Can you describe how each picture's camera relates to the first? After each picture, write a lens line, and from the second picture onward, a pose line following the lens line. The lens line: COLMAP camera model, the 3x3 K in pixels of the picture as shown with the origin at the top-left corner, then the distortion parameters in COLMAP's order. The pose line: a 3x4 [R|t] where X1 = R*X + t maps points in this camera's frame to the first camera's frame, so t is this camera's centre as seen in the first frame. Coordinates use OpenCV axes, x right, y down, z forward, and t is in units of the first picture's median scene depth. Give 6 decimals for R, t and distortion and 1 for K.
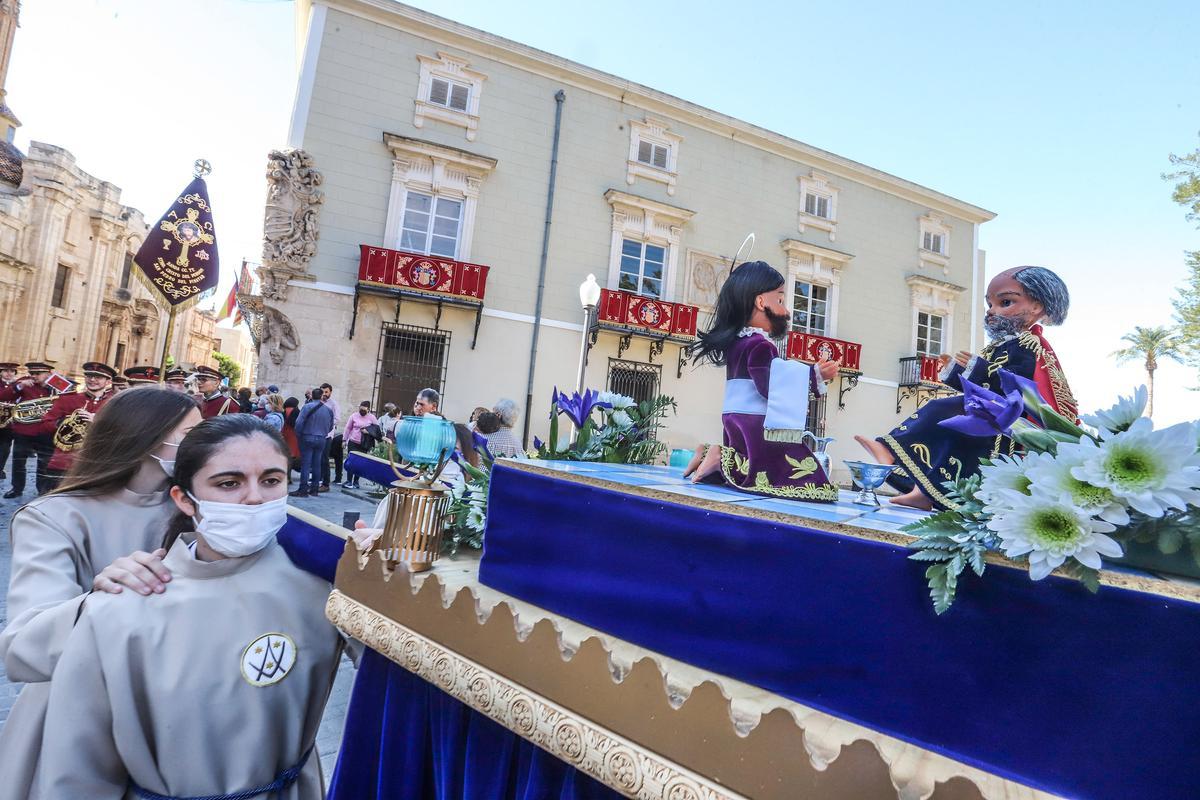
lens RADIAL K [[536.6, 0, 600.0], [0, 536.6, 400.0], [0, 0, 1]] dist [-0.058780, 0.016717]
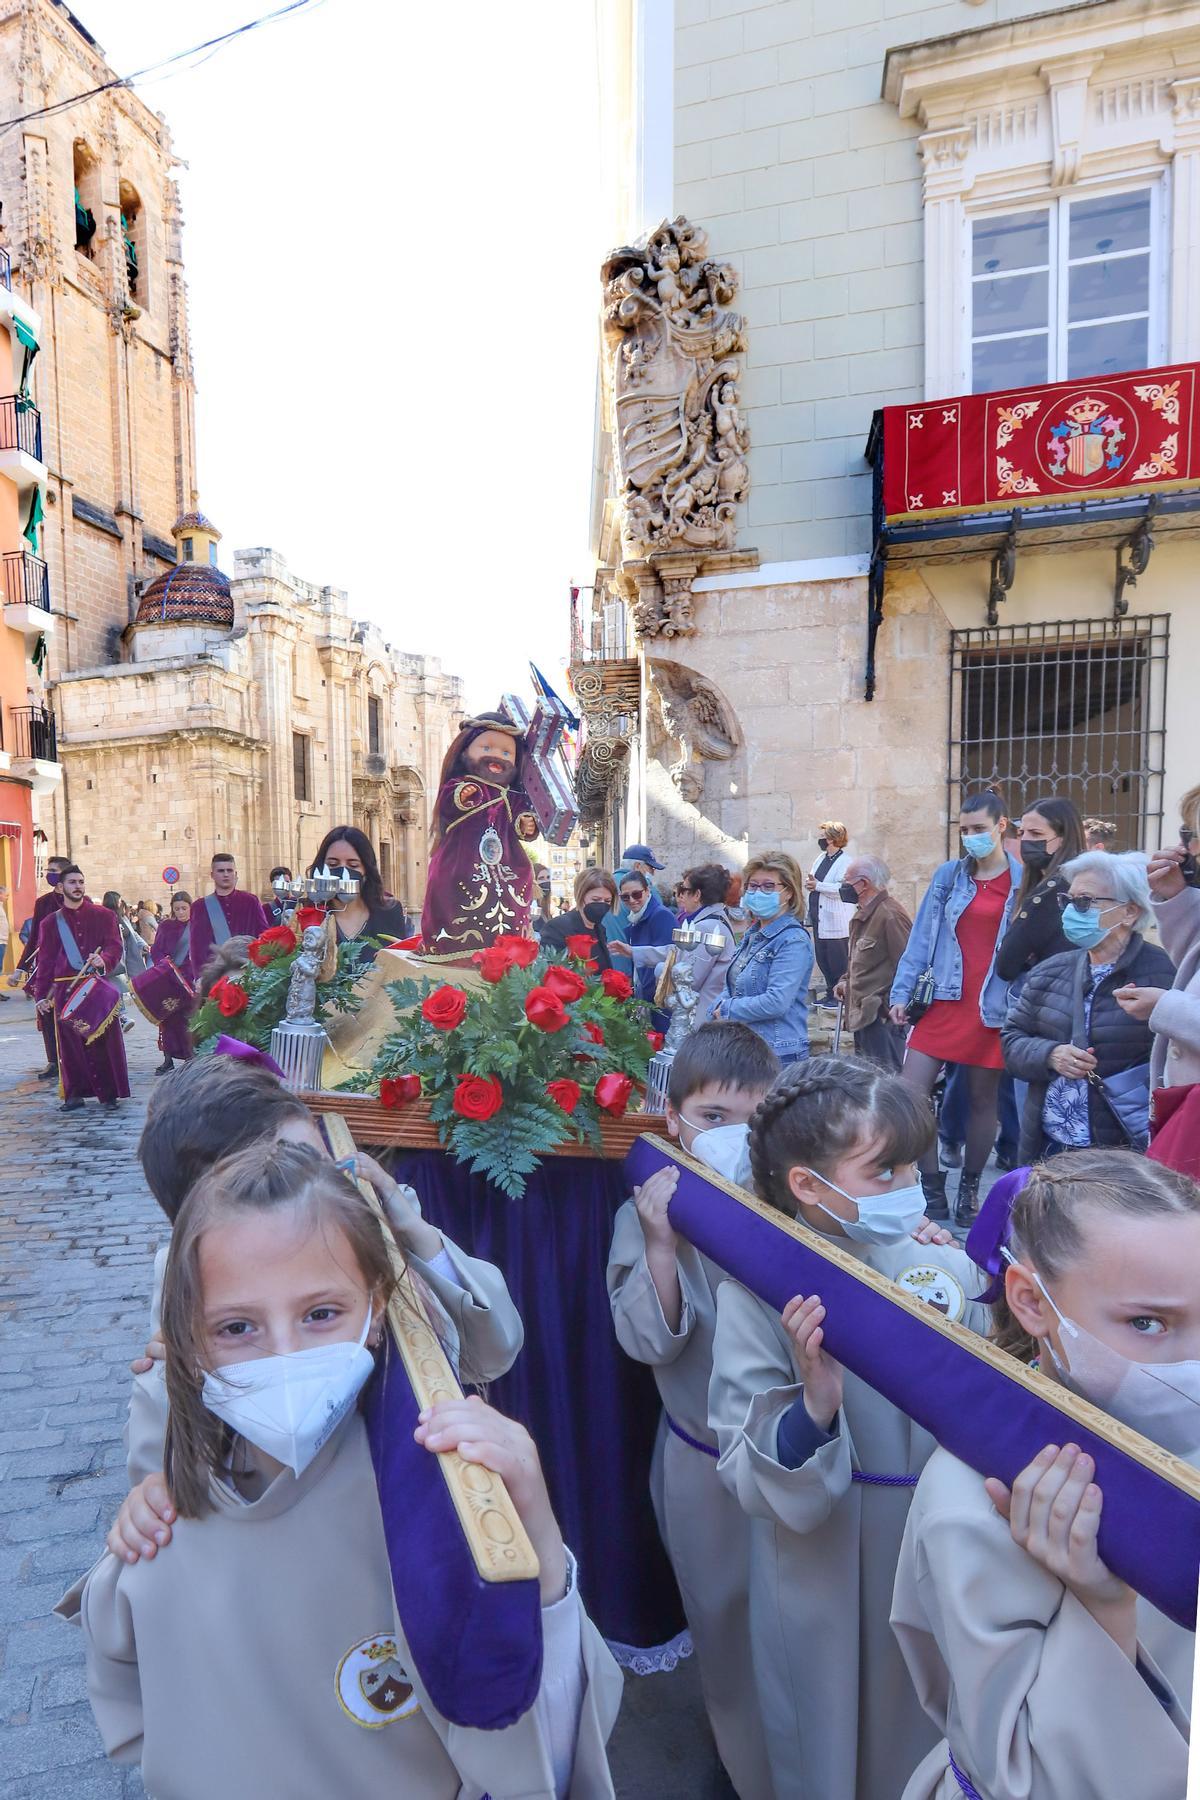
lens RADIAL K [[981.6, 0, 496.2], [0, 981.6, 997.9], [0, 0, 1]] dist [-0.064083, 0.030740]
pose [[0.792256, -0.057104, -0.607511, -0.240233], [0.134098, 0.987565, 0.082050, -0.001721], [0.595272, -0.146471, 0.790062, 0.250184]]
